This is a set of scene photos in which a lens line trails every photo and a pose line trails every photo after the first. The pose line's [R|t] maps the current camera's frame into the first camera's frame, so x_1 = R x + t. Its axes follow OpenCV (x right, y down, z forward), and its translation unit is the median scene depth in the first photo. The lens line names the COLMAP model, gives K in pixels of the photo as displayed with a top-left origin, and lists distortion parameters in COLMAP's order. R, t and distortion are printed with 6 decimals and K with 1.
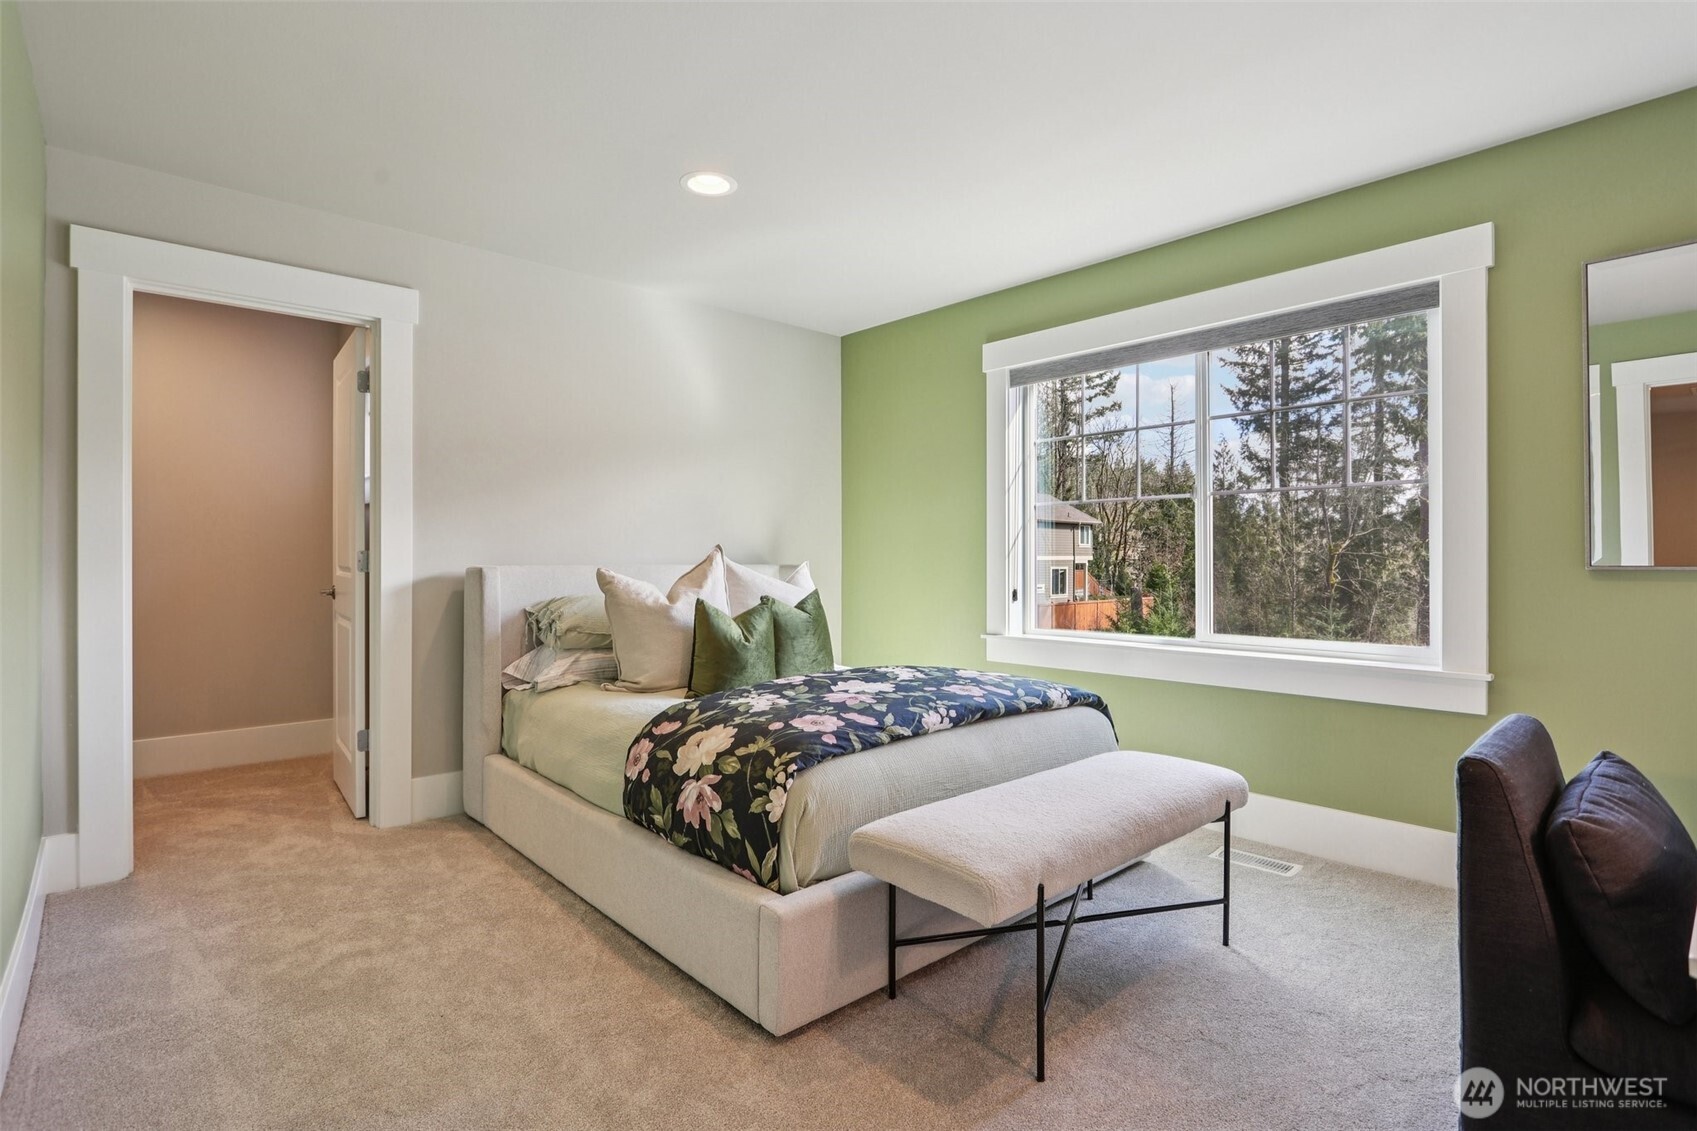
lens RADIAL K [[830.8, 0, 848.5], [0, 830.8, 565.5], [0, 0, 1]] dist [-0.055055, -0.000046]
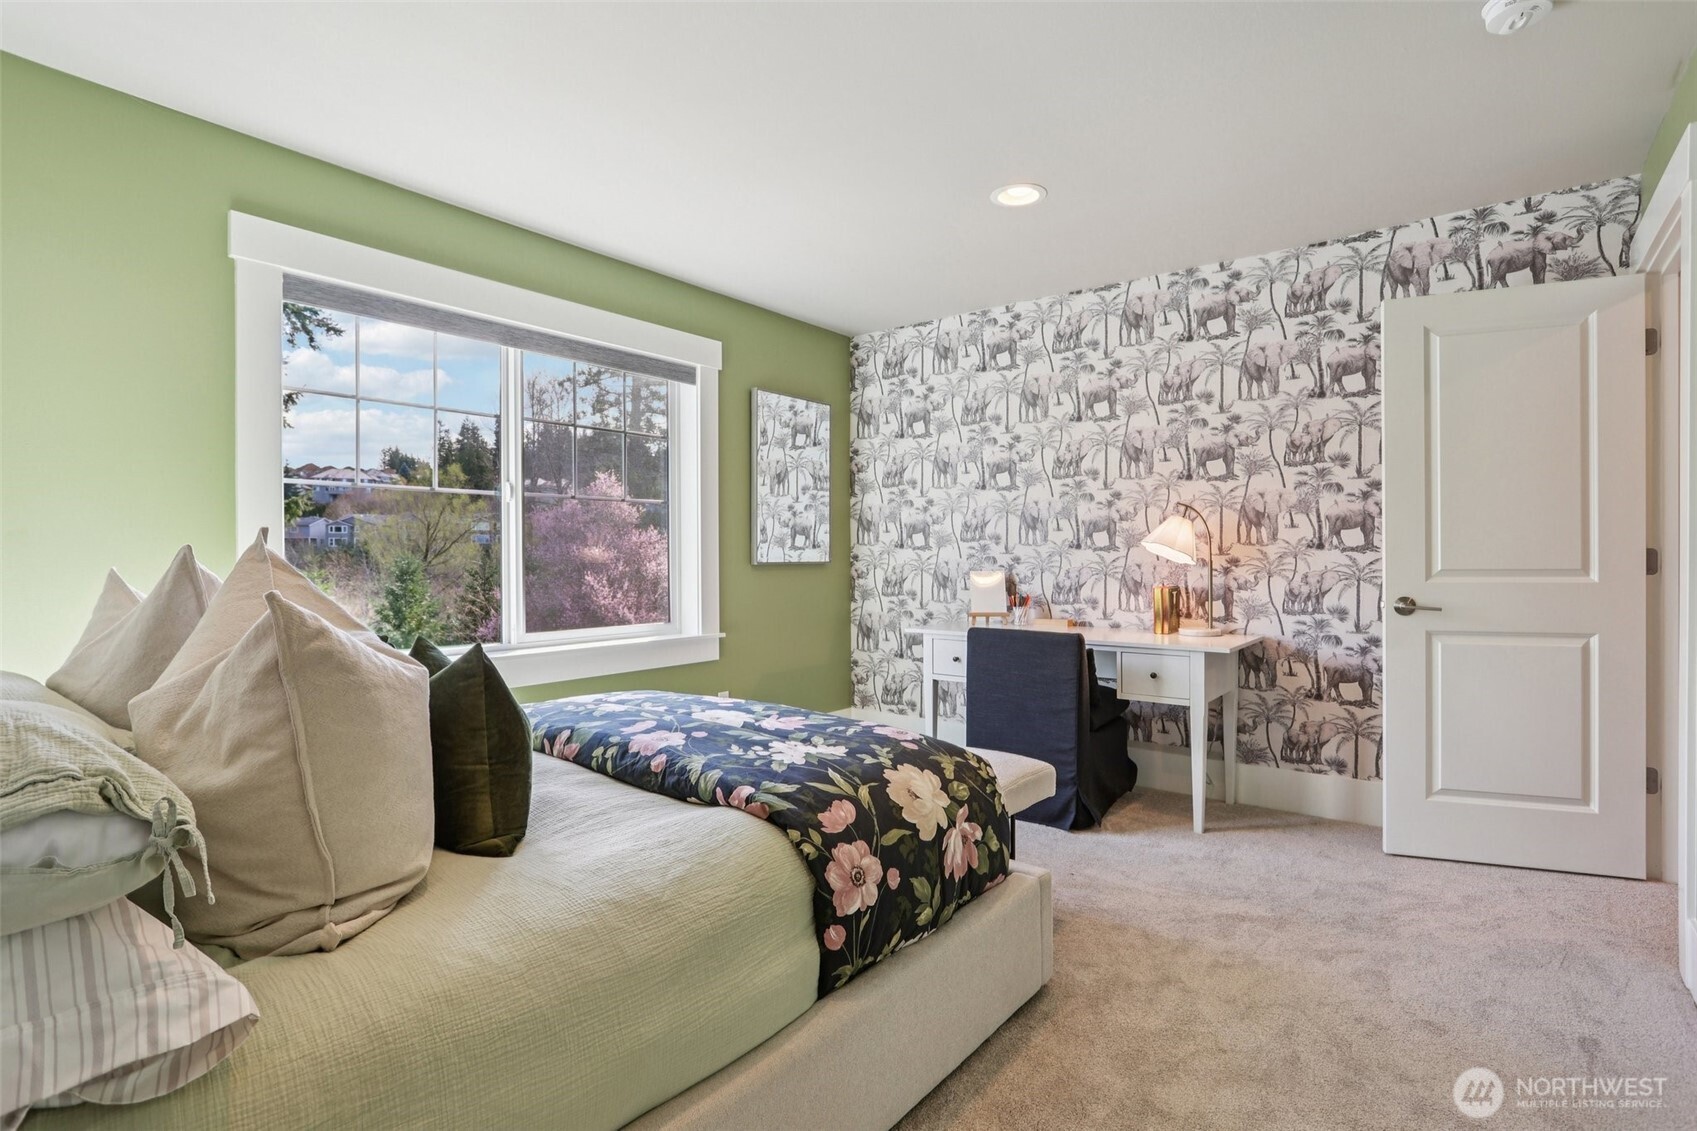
lens RADIAL K [[830.8, 0, 848.5], [0, 830.8, 565.5], [0, 0, 1]] dist [-0.055055, -0.000046]
pose [[-0.181383, -0.006792, 0.983389, -0.932175], [0.006992, 0.999942, 0.008196, -0.008364], [-0.983388, 0.008362, -0.181325, 1.195633]]
